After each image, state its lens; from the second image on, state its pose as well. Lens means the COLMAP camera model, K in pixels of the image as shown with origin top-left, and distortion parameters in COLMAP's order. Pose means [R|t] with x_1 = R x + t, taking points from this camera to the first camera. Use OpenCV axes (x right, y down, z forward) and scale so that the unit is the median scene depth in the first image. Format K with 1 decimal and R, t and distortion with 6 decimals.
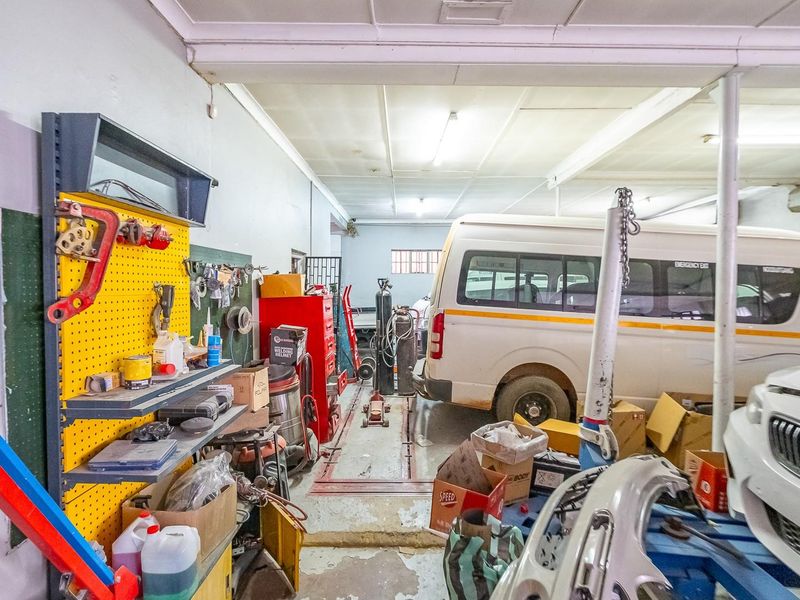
lens RADIAL K [[424.6, 0, 403.0], [0, 424.6, 297.6], [0, 0, 1]] dist [0.000864, 0.000339]
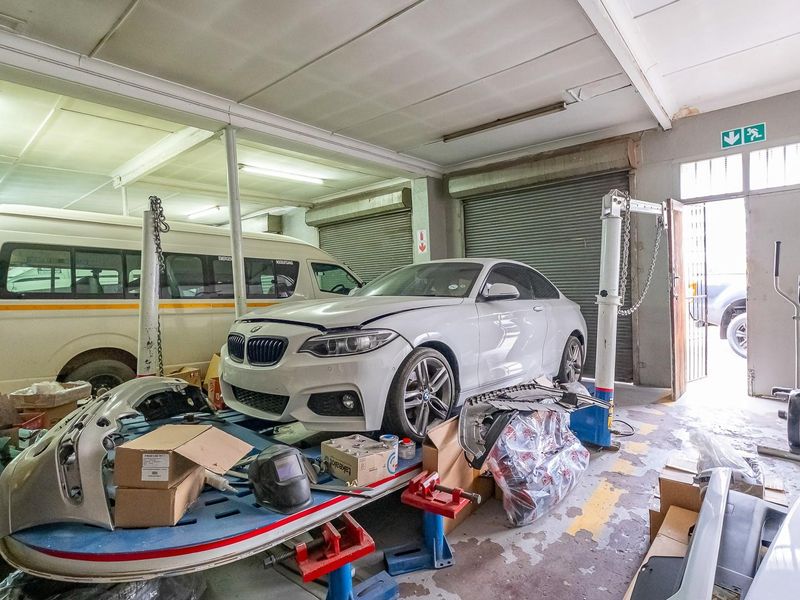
lens RADIAL K [[424.6, 0, 402.0], [0, 424.6, 297.2], [0, 0, 1]] dist [0.000864, 0.000339]
pose [[0.649950, -0.063093, 0.757354, -0.000974], [0.070968, 0.997232, 0.022172, 0.071365], [-0.756656, 0.039338, 0.652628, -0.387370]]
